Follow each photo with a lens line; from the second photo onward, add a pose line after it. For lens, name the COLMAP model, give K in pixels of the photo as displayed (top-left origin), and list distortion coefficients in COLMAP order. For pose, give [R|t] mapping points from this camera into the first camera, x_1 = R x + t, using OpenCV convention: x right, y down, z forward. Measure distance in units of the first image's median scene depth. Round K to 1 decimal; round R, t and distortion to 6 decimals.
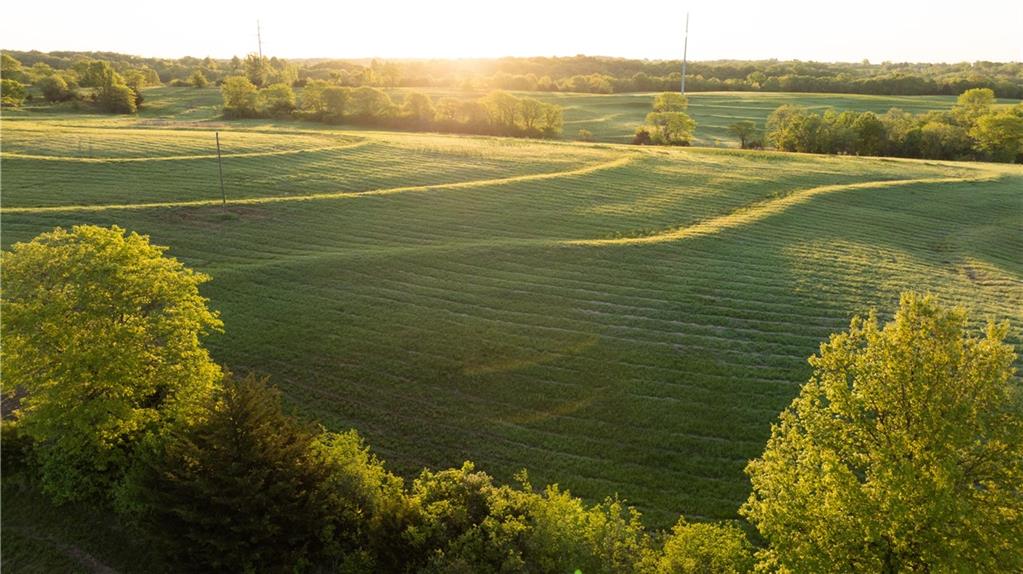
lens RADIAL K [[723.9, 0, 521.8], [0, 723.9, 286.1], [0, 0, 1]] dist [-0.045127, 0.048579]
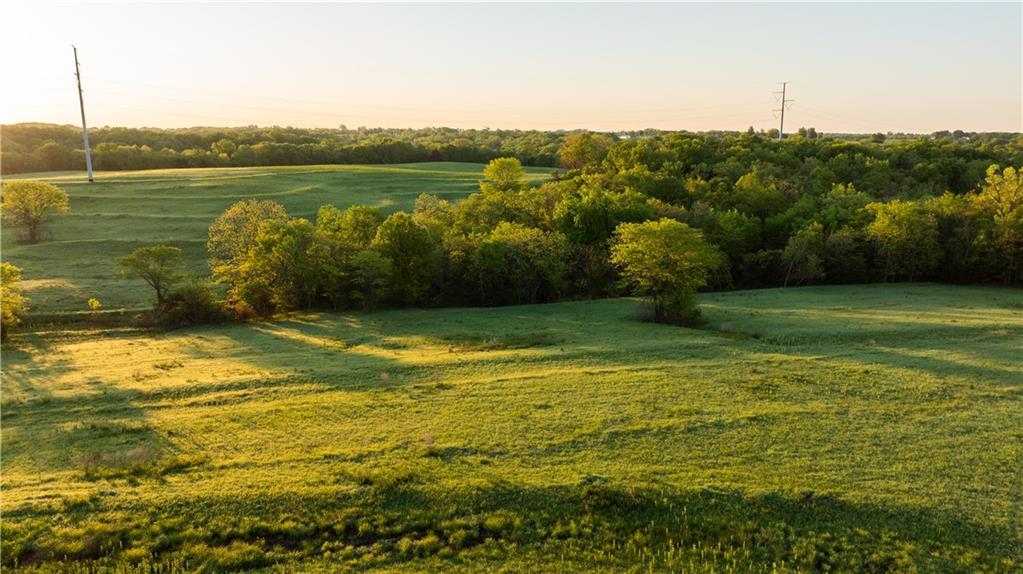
lens RADIAL K [[726.0, 0, 516.3], [0, 726.0, 288.7], [0, 0, 1]] dist [-0.032850, 0.031732]
pose [[0.788981, -0.134195, 0.599584, 0.084390], [0.184617, 0.982541, -0.023029, -0.059682], [-0.586025, 0.128863, 0.799981, 0.198724]]
